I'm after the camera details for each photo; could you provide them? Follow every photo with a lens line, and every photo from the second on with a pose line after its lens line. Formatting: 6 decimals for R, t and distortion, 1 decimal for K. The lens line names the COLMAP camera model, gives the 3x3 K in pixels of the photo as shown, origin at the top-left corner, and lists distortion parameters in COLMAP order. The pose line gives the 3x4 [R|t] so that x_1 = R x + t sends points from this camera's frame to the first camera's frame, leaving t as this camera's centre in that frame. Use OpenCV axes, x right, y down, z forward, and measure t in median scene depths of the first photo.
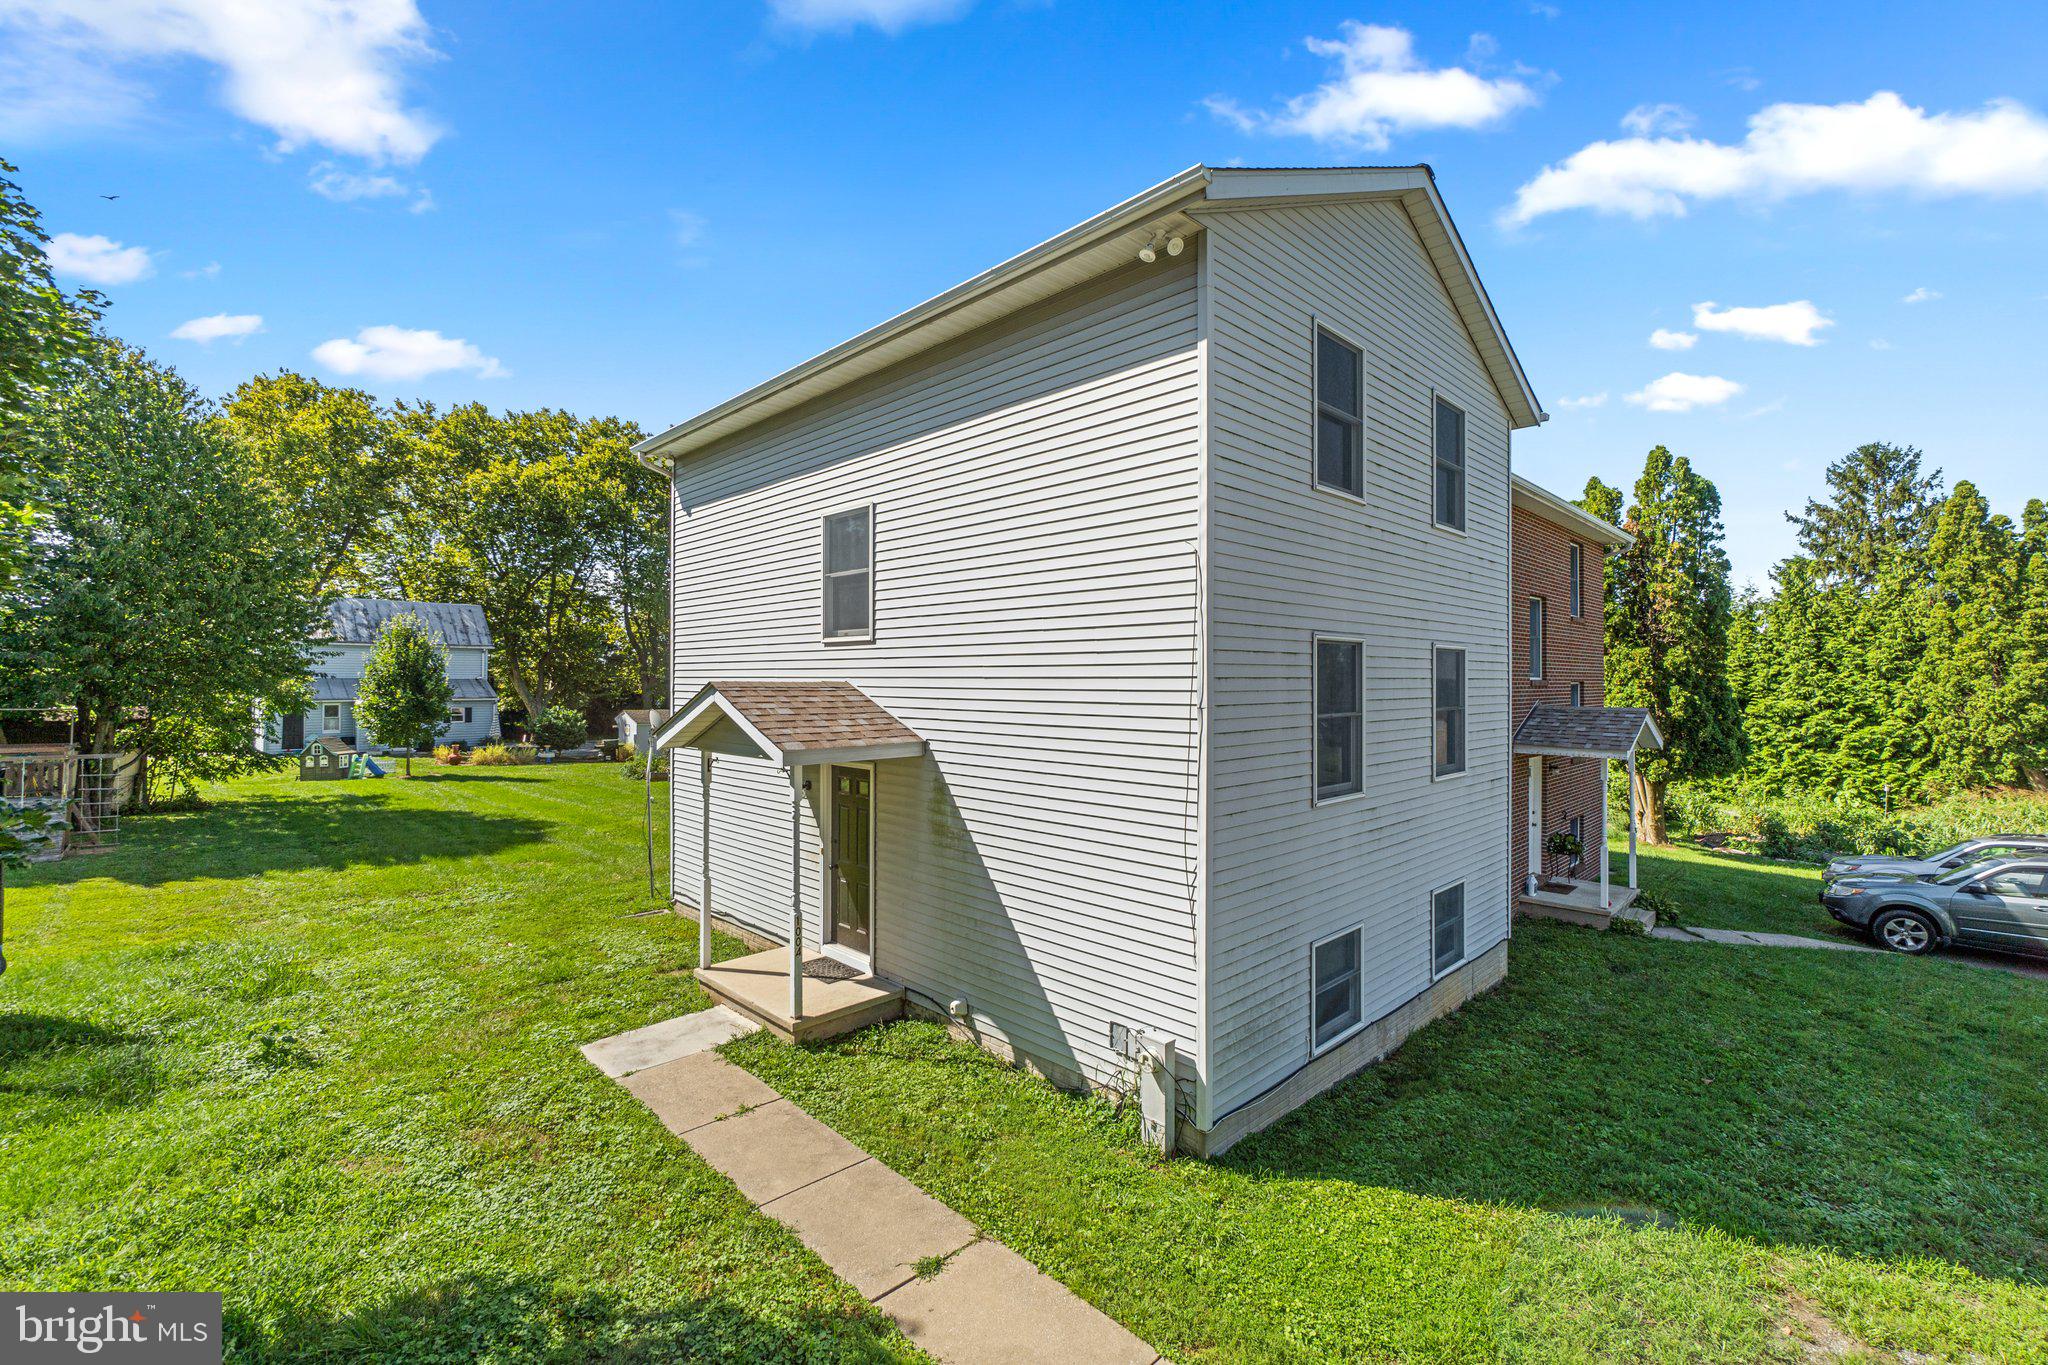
lens RADIAL K [[889.0, 0, 999.4], [0, 889.0, 668.9], [0, 0, 1]] dist [-0.006361, 0.002475]
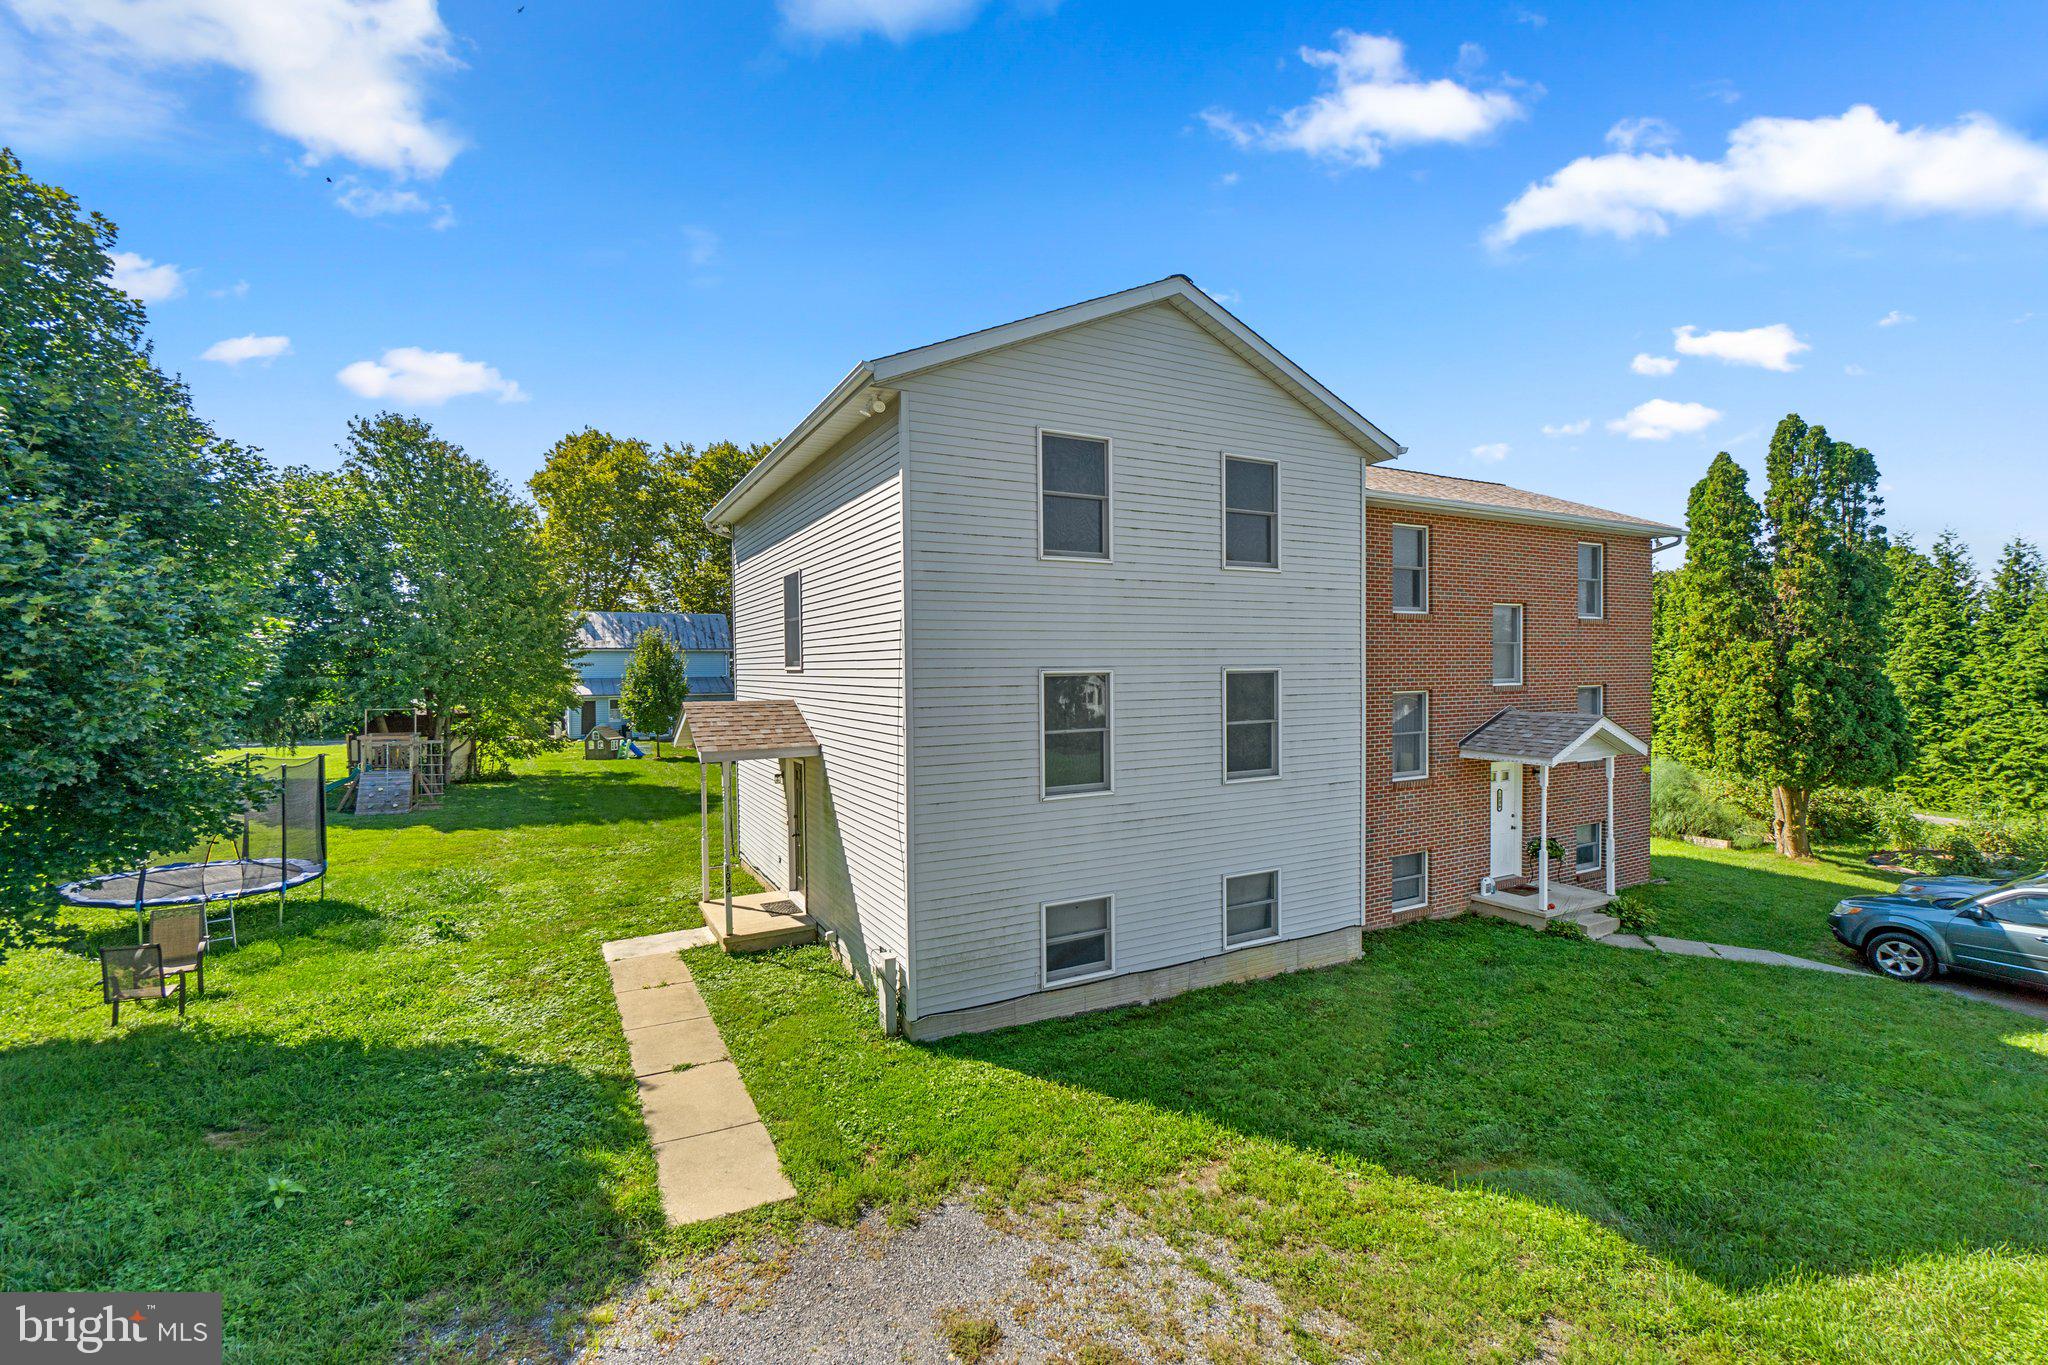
lens RADIAL K [[889.0, 0, 989.5], [0, 889.0, 674.2], [0, 0, 1]] dist [-0.006361, 0.002475]
pose [[0.957943, -0.010324, -0.286773, 0.504873], [0.016467, 0.999684, 0.019017, -0.045099], [0.286486, -0.022940, 0.957810, -0.217829]]
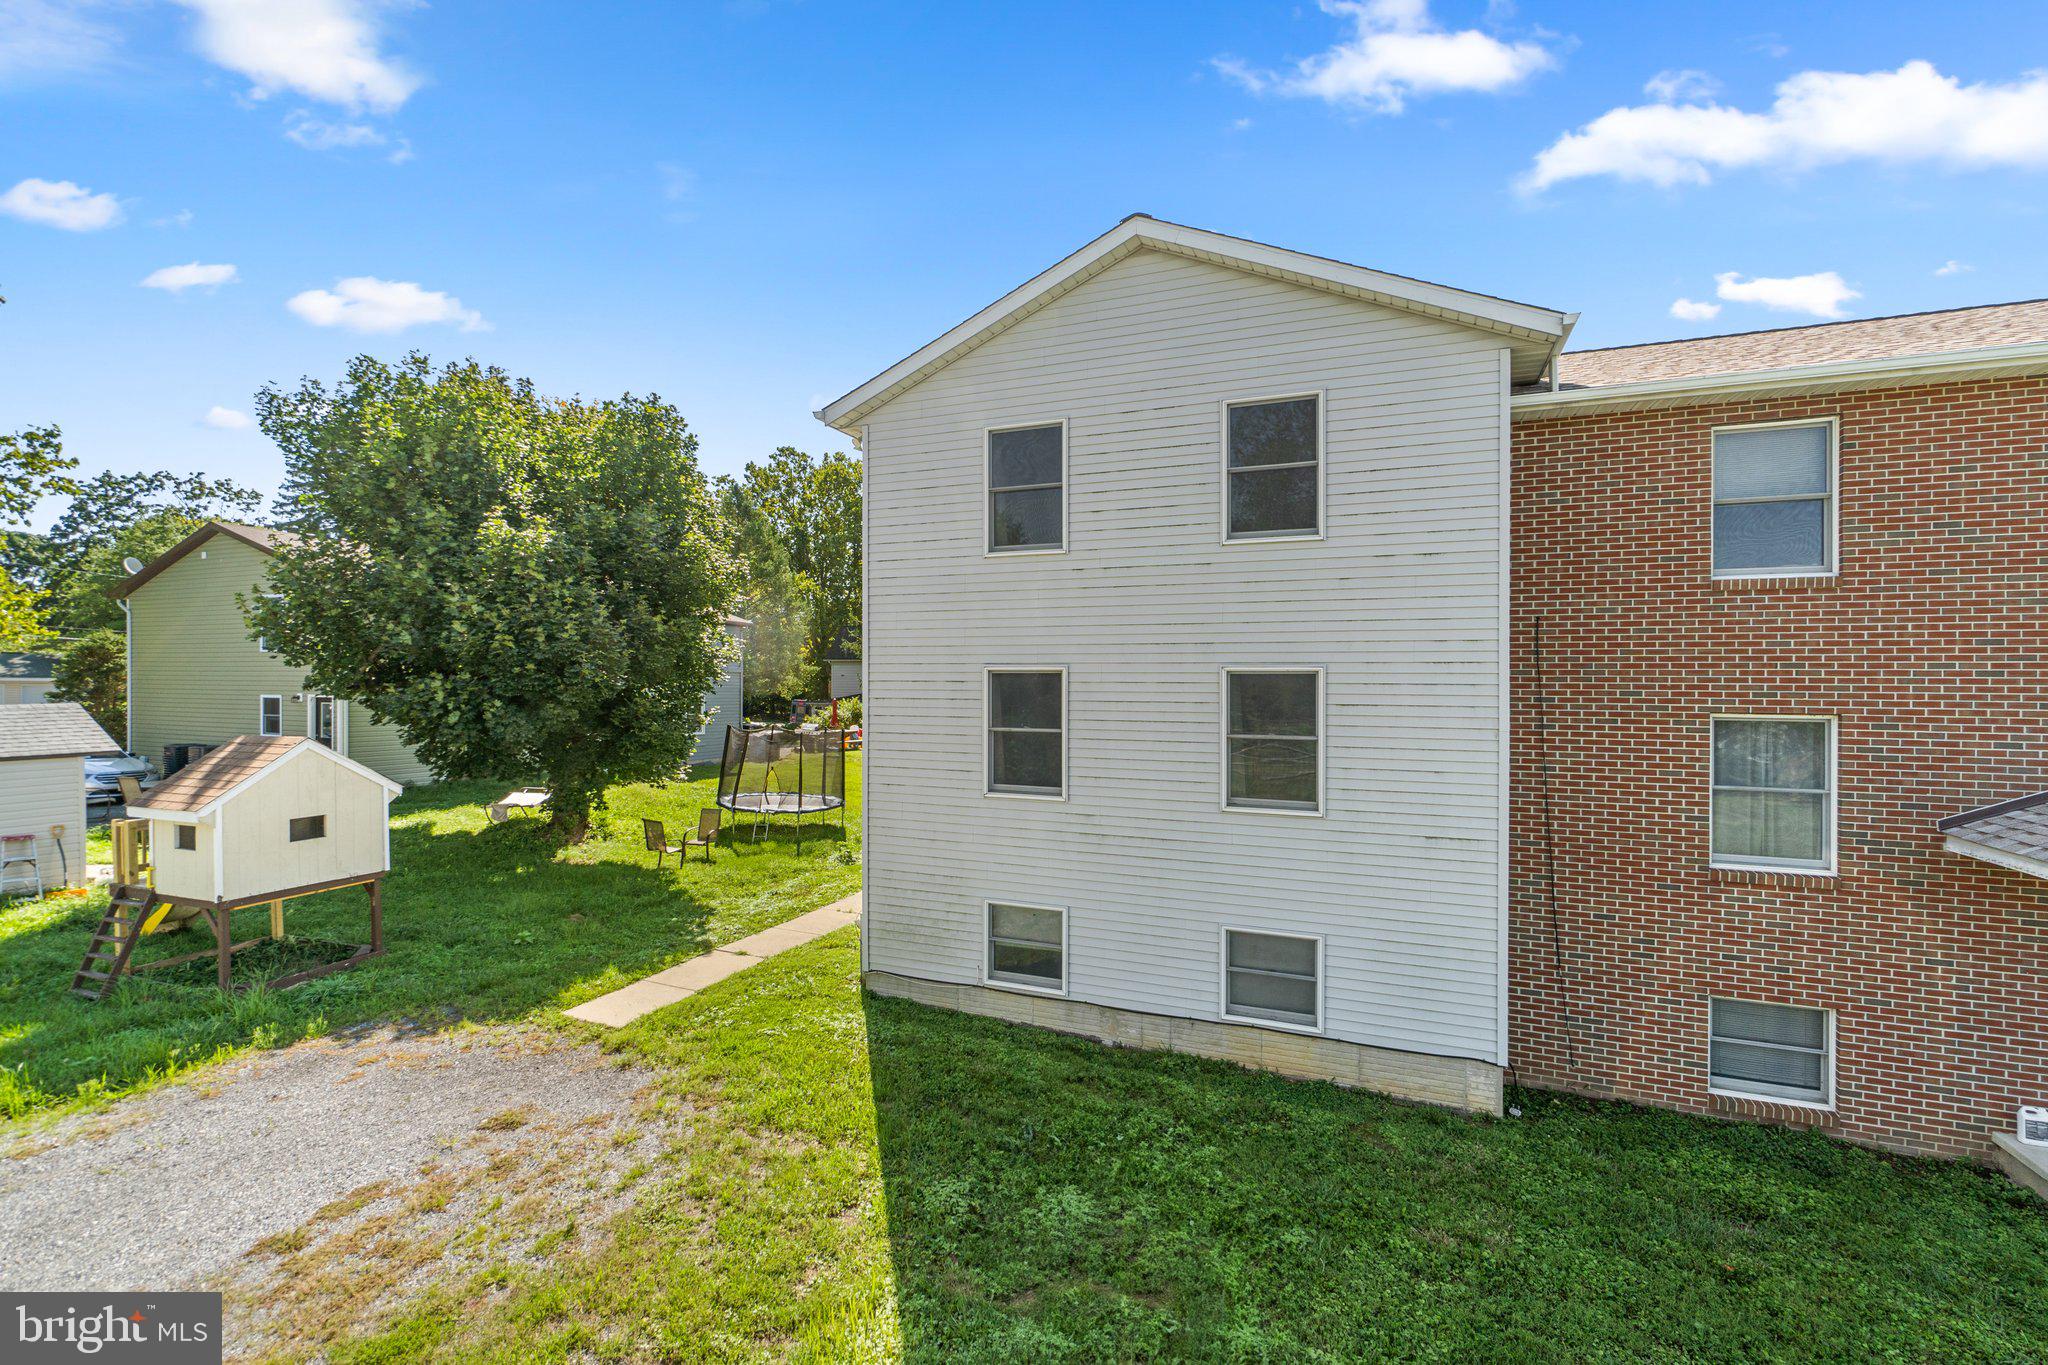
lens RADIAL K [[889.0, 0, 993.4], [0, 889.0, 678.6], [0, 0, 1]] dist [-0.006361, 0.002475]
pose [[0.388576, -0.008476, -0.921378, 1.214527], [0.002000, 0.999963, -0.008355, -0.007247], [0.921415, 0.001404, 0.388578, 0.377898]]
